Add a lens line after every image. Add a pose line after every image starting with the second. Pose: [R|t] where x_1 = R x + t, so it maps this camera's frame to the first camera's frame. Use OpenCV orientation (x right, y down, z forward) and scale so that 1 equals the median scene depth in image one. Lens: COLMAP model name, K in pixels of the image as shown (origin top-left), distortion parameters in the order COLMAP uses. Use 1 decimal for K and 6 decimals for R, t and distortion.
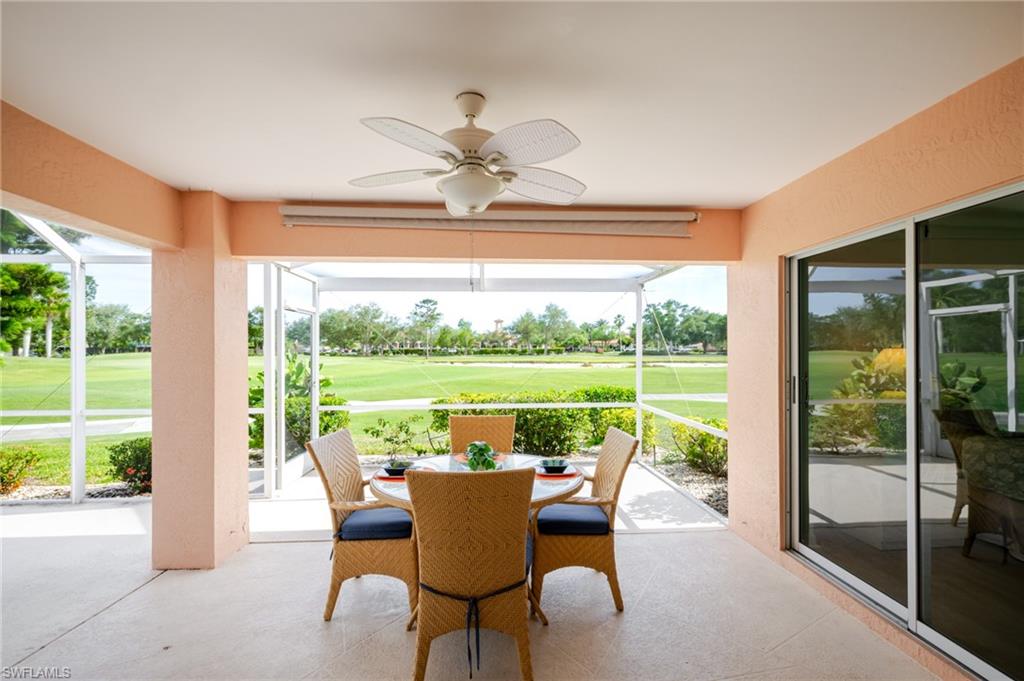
lens RADIAL K [[452.4, 0, 502.1], [0, 452.4, 344.1], [0, 0, 1]] dist [-0.003028, 0.000570]
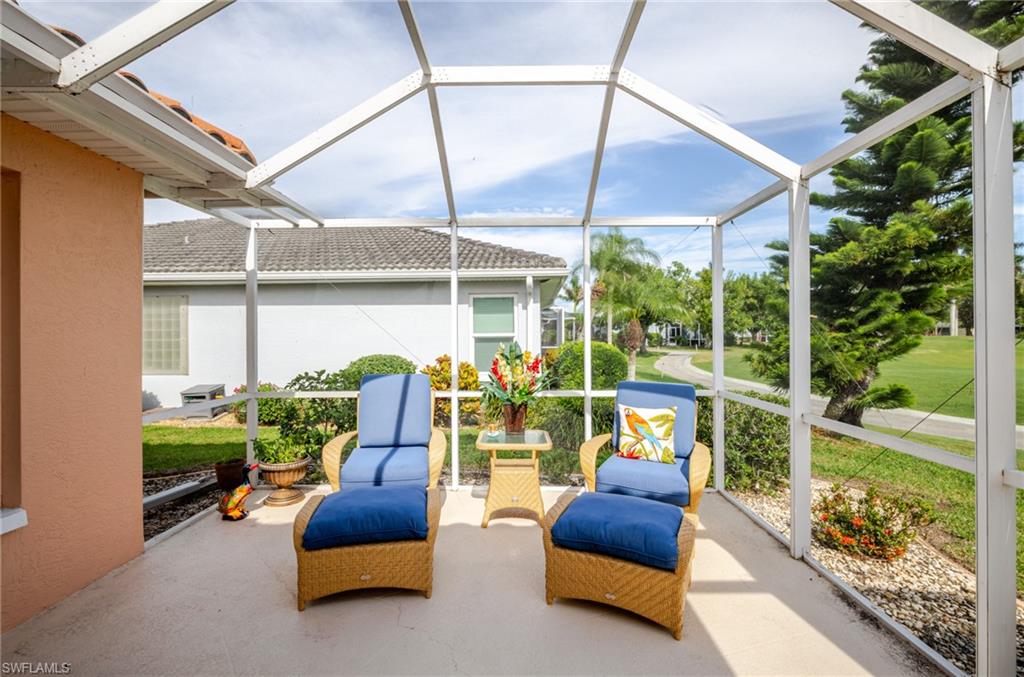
lens RADIAL K [[449.6, 0, 513.1], [0, 449.6, 334.6], [0, 0, 1]] dist [-0.004799, -0.001354]
pose [[-0.051311, 0.006396, -0.998662, -0.267591], [0.019177, 0.999801, 0.005418, 0.012308], [0.998499, -0.018873, -0.051423, 0.302190]]
